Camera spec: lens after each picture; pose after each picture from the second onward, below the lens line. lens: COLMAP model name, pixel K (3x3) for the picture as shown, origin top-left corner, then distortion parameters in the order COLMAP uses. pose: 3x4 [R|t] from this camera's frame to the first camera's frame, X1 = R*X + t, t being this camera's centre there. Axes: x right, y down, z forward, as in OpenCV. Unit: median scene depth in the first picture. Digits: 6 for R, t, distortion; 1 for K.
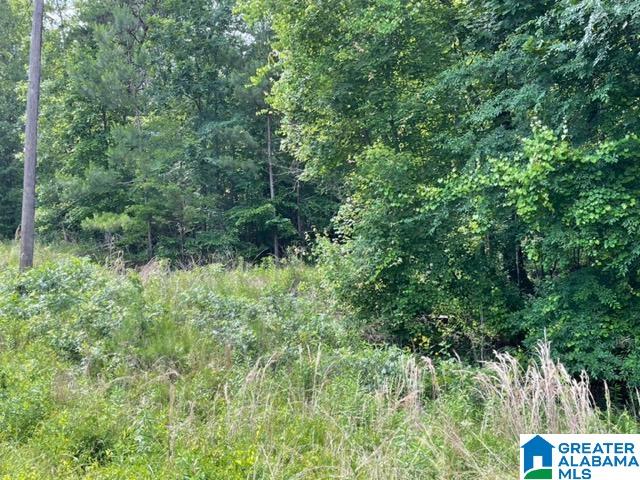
lens RADIAL K [[733.3, 0, 323.7], [0, 733.3, 255.0], [0, 0, 1]] dist [0.111991, -0.298193]
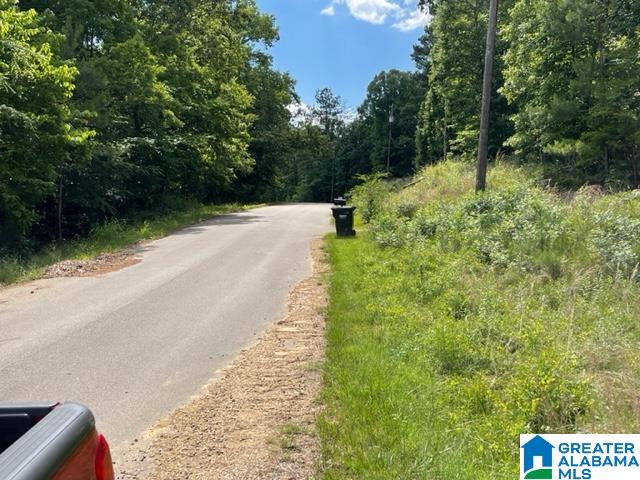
lens RADIAL K [[733.3, 0, 323.7], [0, 733.3, 255.0], [0, 0, 1]] dist [0.111991, -0.298193]
pose [[0.785044, 0.073804, -0.615027, 0.127578], [0.002465, 0.992497, 0.122247, -0.020569], [0.619434, -0.097485, 0.778972, -0.135163]]
